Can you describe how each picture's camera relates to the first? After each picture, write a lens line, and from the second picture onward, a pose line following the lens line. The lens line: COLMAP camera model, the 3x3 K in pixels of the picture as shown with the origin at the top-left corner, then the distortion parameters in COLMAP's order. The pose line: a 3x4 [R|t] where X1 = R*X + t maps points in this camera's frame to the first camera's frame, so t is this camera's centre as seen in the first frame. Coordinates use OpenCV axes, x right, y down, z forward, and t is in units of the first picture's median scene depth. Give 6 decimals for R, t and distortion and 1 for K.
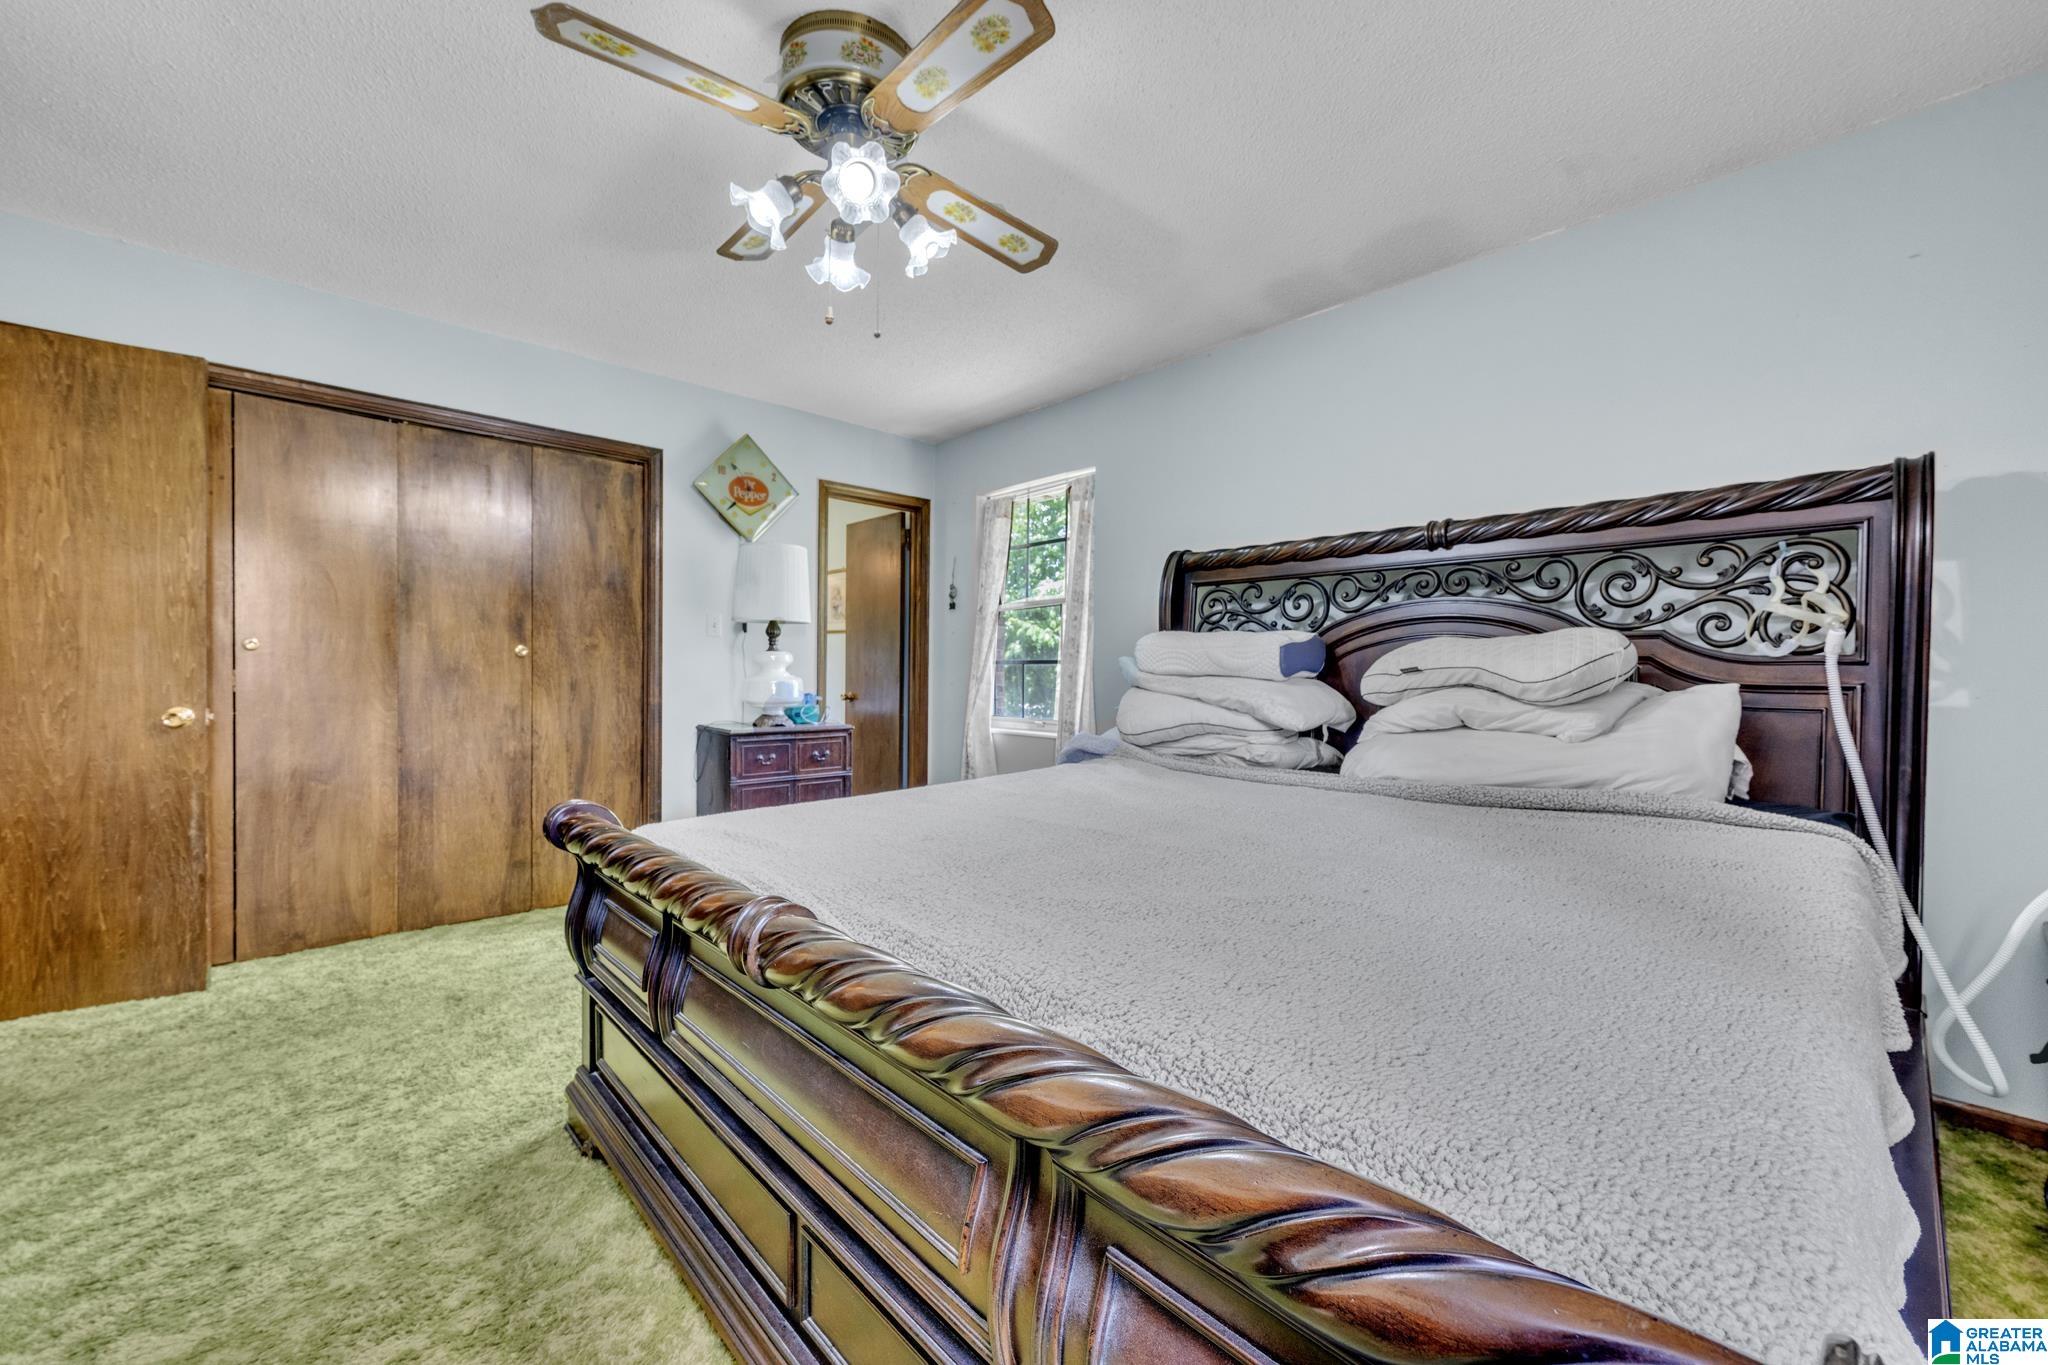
lens RADIAL K [[799.4, 0, 1026.0], [0, 799.4, 683.1], [0, 0, 1]] dist [-0.001485, 0.000044]
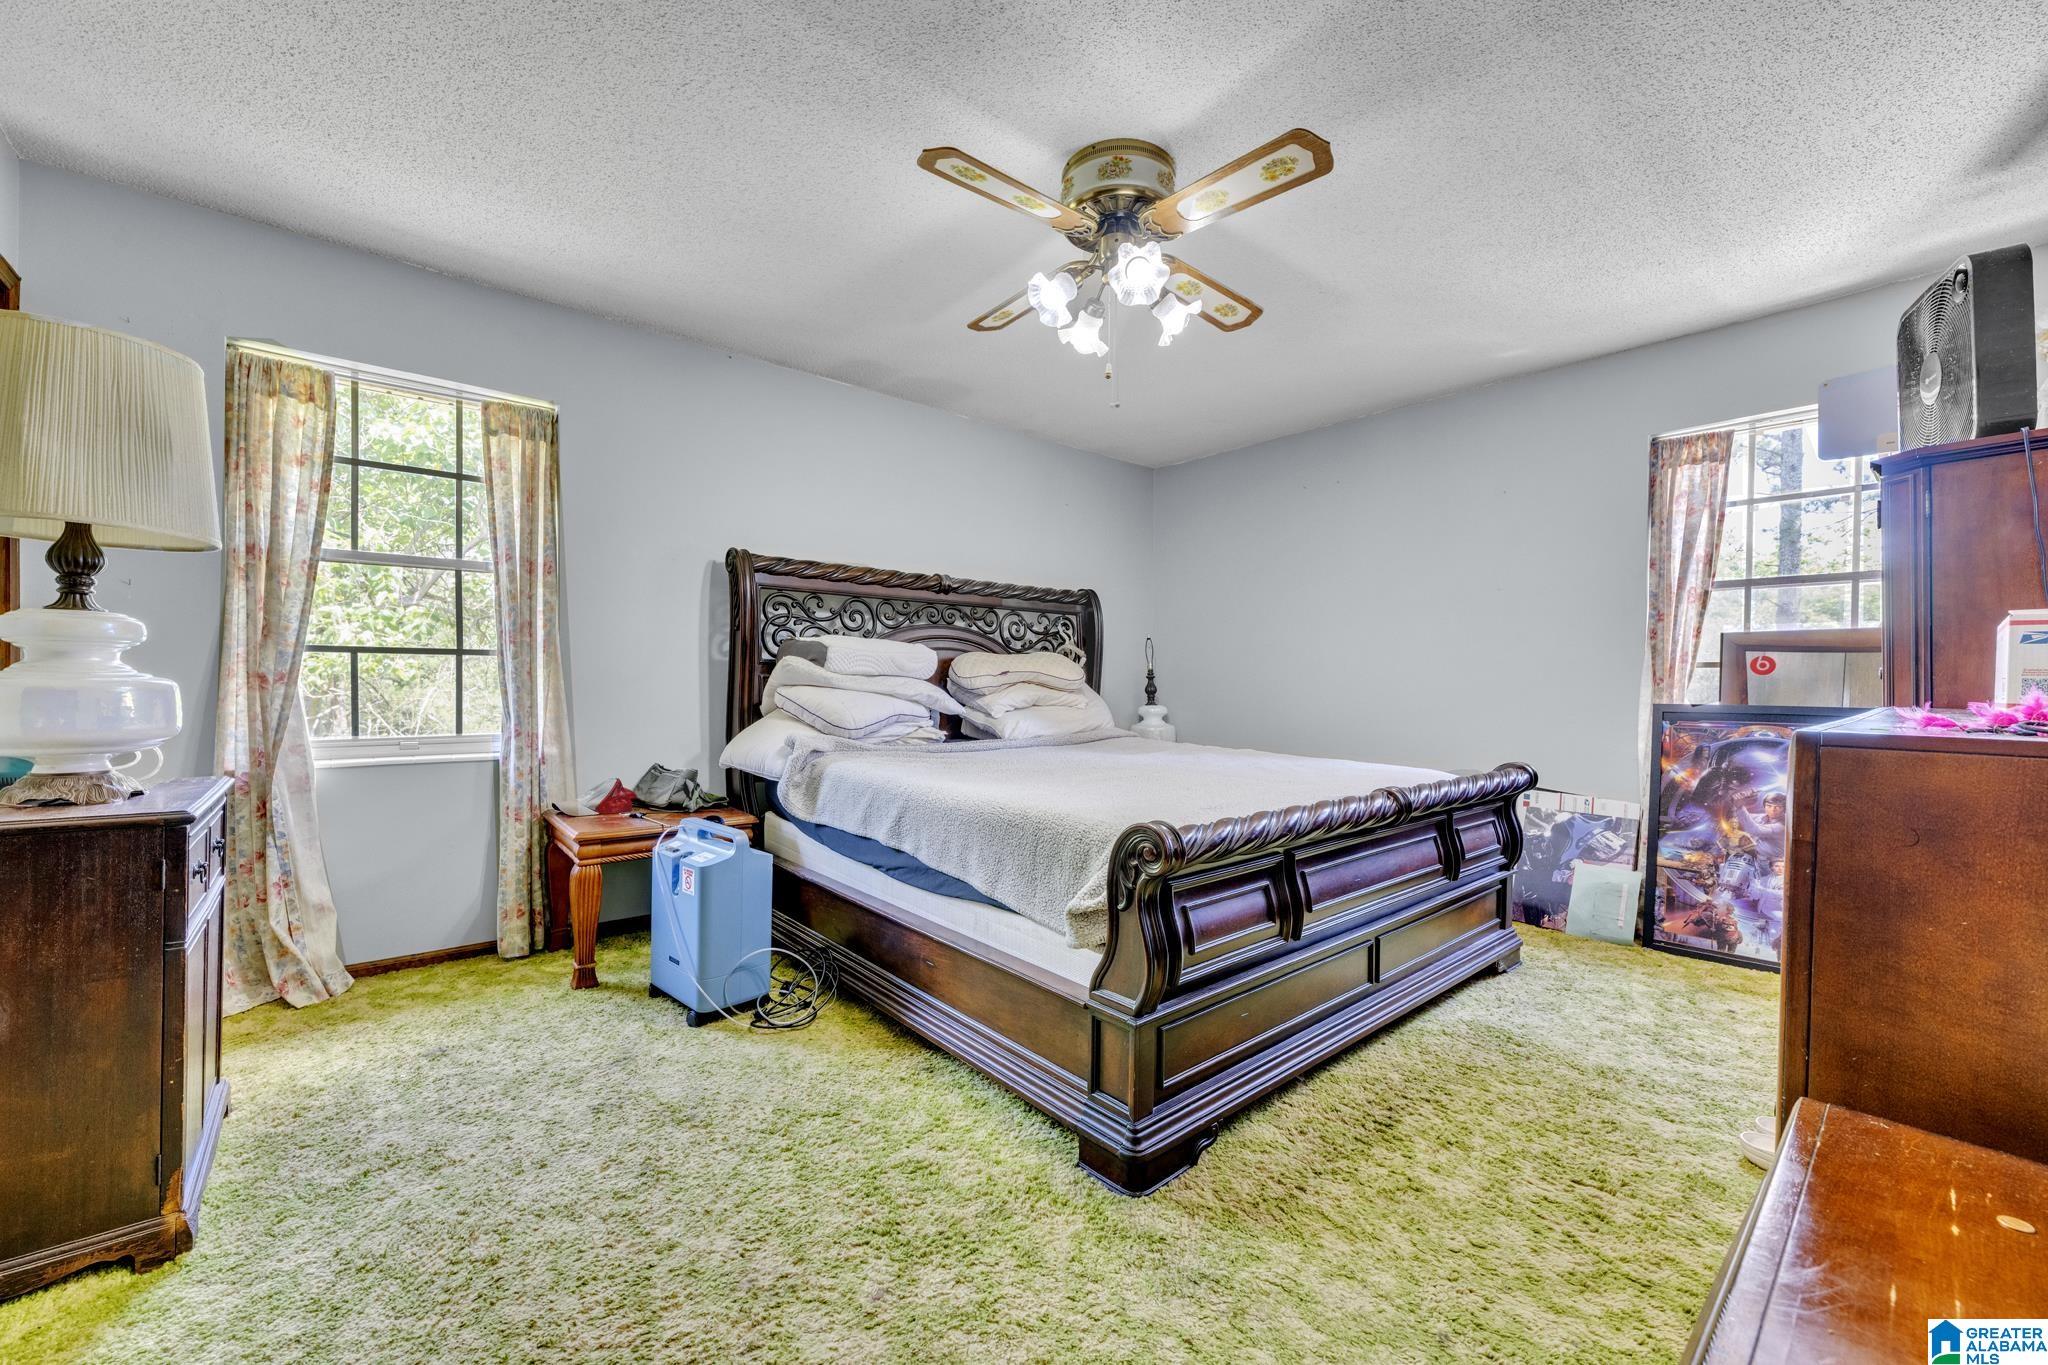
lens RADIAL K [[799.4, 0, 1026.4], [0, 799.4, 683.0], [0, 0, 1]] dist [-0.001485, 0.000044]
pose [[0.039666, -0.013373, 0.999123, -1.039516], [-0.000291, 0.999910, 0.013395, -0.014669], [-0.999213, -0.000822, 0.039659, 0.784997]]
